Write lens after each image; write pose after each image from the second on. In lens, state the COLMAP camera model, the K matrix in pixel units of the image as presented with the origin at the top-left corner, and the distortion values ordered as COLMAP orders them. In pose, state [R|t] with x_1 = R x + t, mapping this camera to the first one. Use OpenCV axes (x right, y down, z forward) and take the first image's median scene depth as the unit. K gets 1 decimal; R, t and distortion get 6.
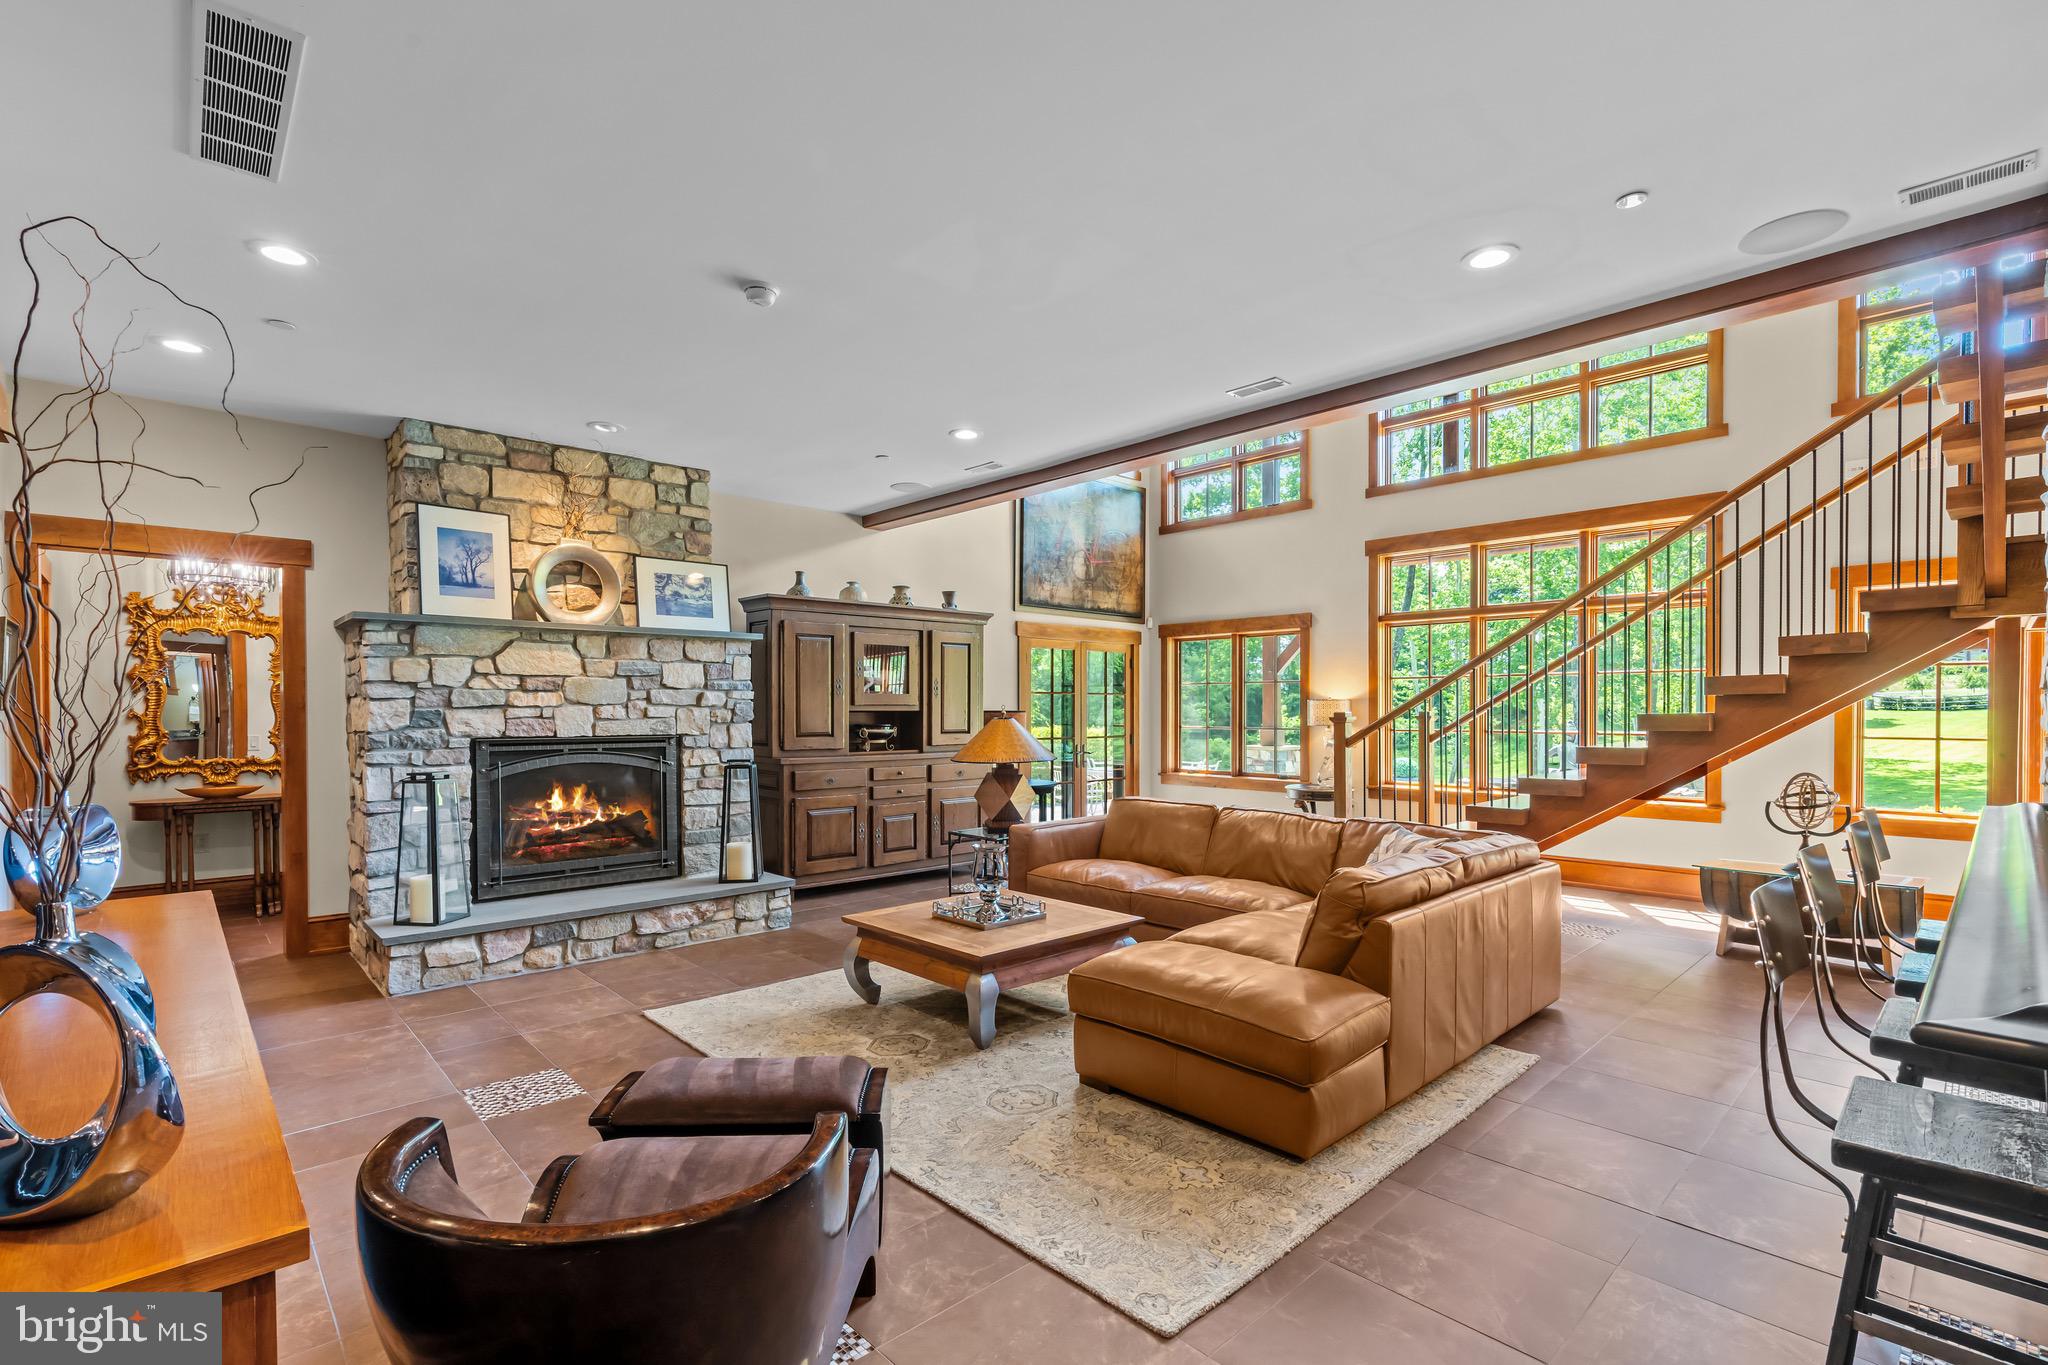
lens RADIAL K [[916.7, 0, 1032.0], [0, 916.7, 724.6], [0, 0, 1]] dist [-0.013998, 0.004552]
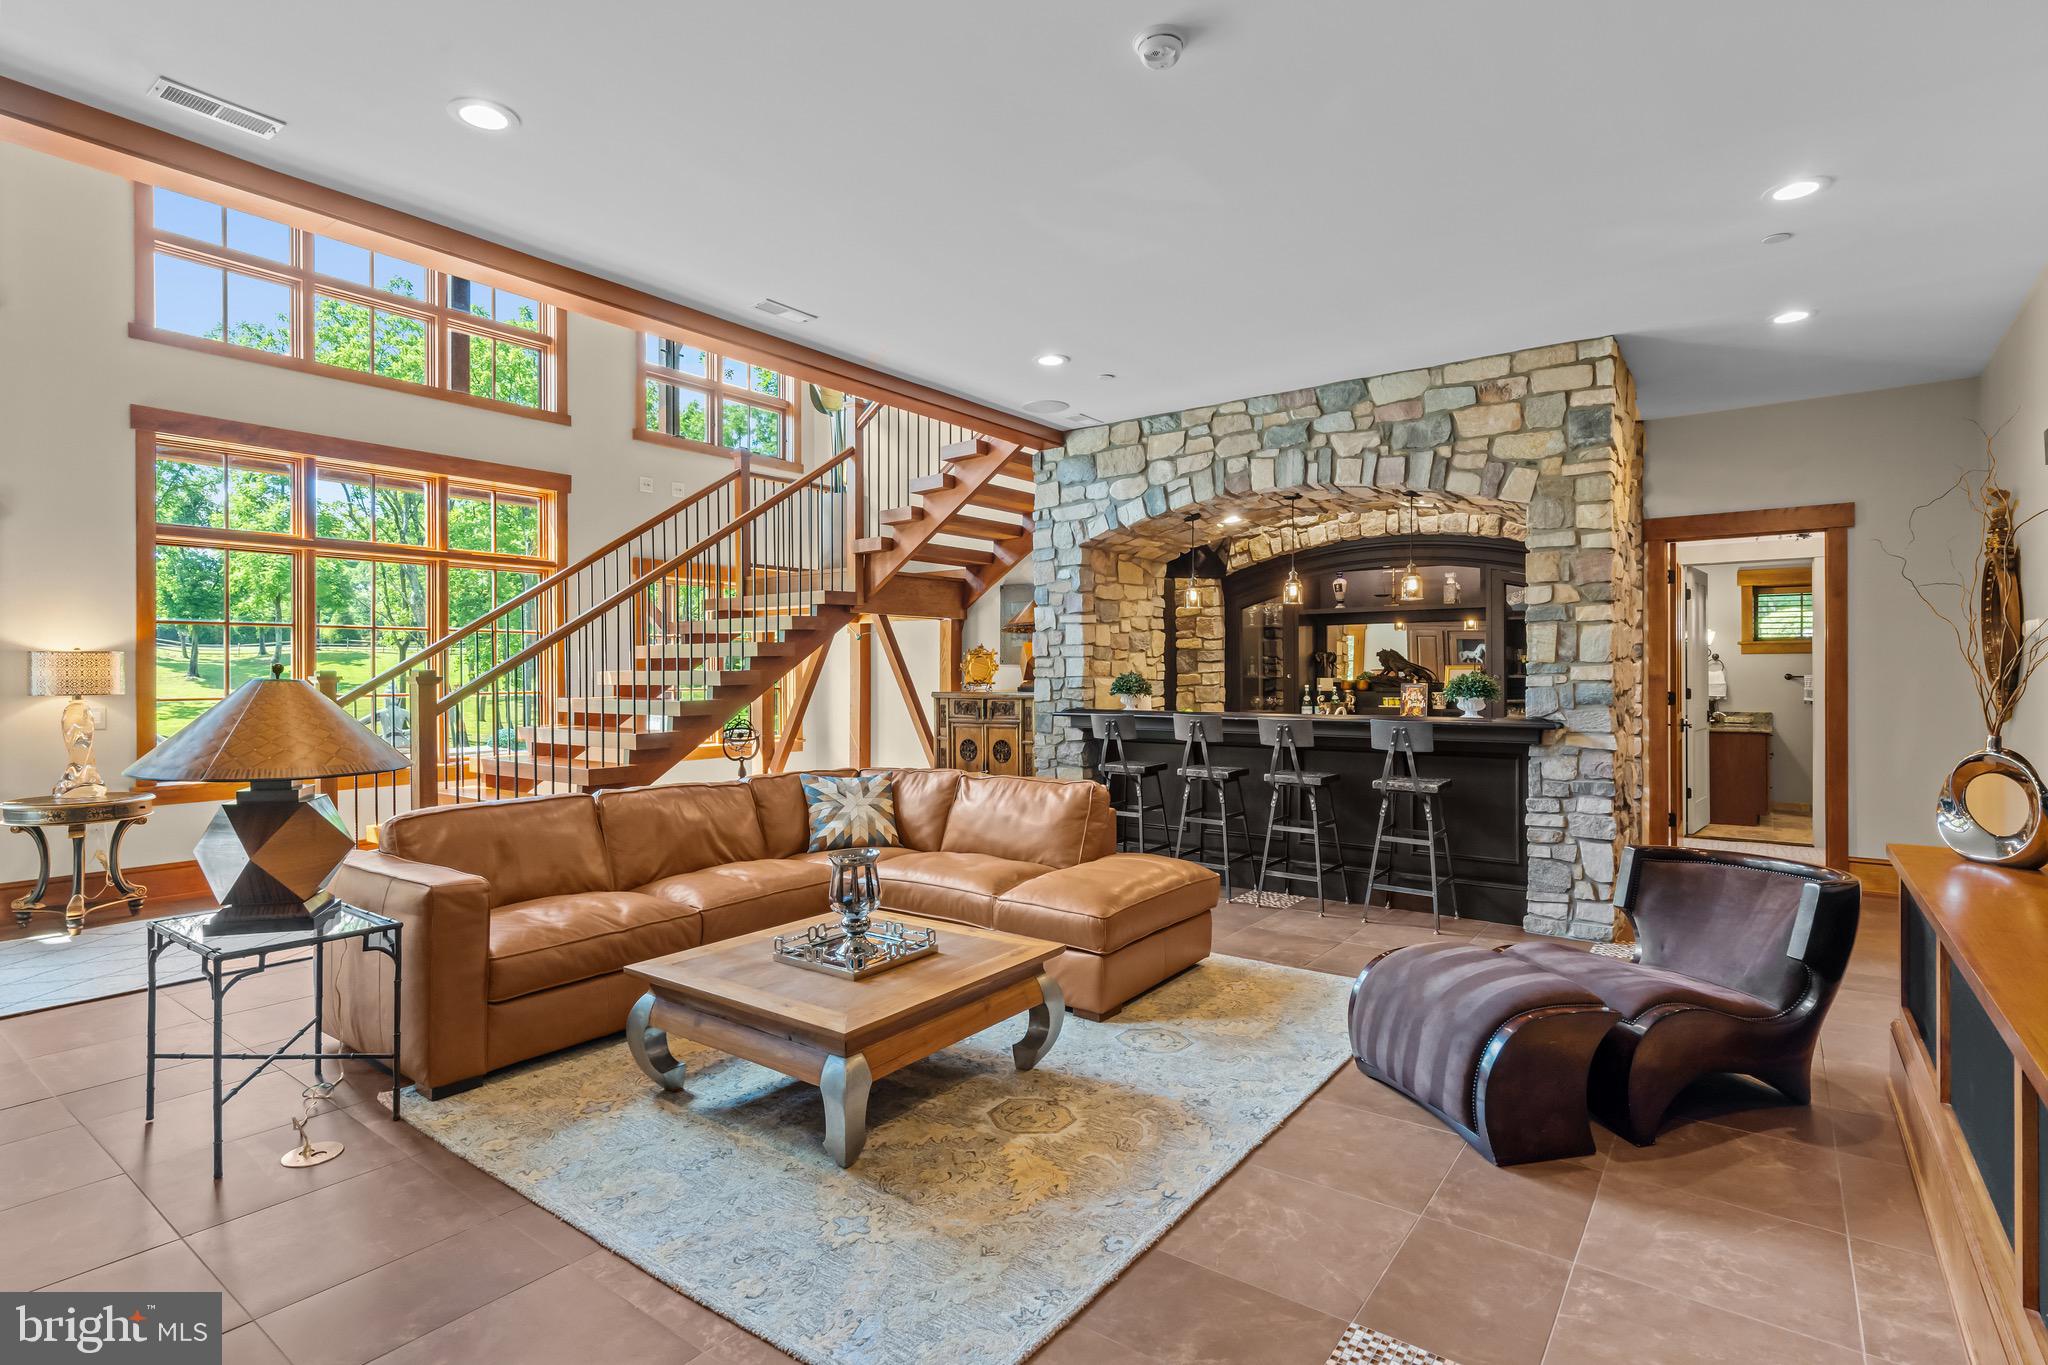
lens RADIAL K [[1011.6, 0, 1018.2], [0, 1011.6, 665.9], [0, 0, 1]] dist [-0.013875, 0.002034]
pose [[-0.166959, 0.007018, 0.985939, -0.630178], [0.019702, 0.999799, -0.003781, -0.004493], [-0.985767, 0.018794, -0.167063, 0.761864]]
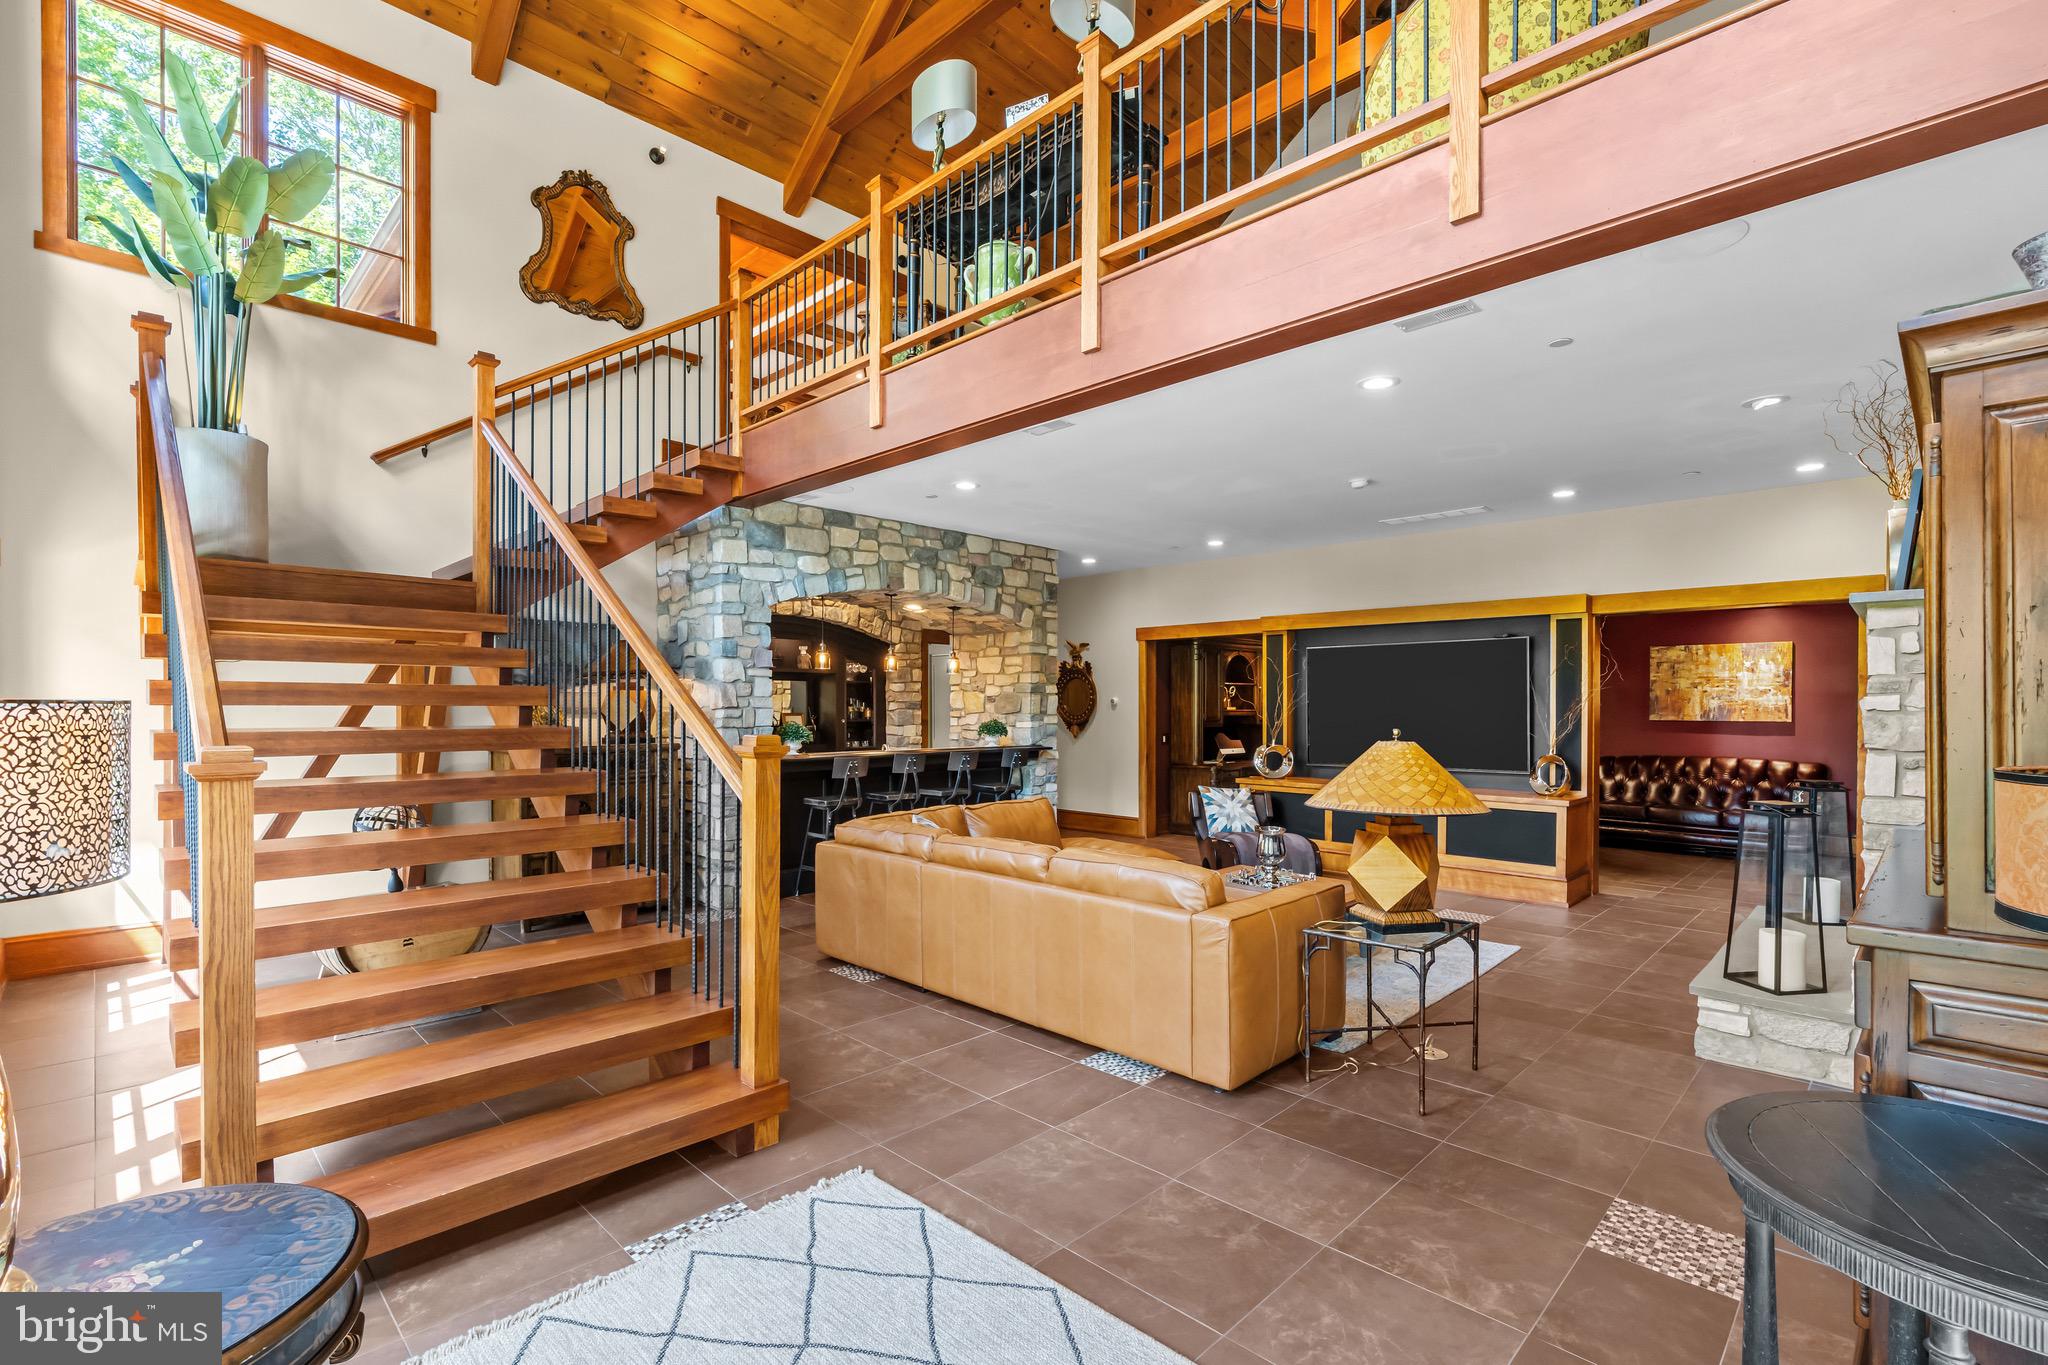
lens RADIAL K [[916.7, 0, 1043.7], [0, 916.7, 704.1], [0, 0, 1]] dist [-0.013998, 0.004552]
pose [[-0.998731, -0.002329, -0.050316, 0.244490], [-0.003088, 0.999883, 0.015013, -0.042012], [0.050275, 0.015149, -0.998621, 1.687442]]
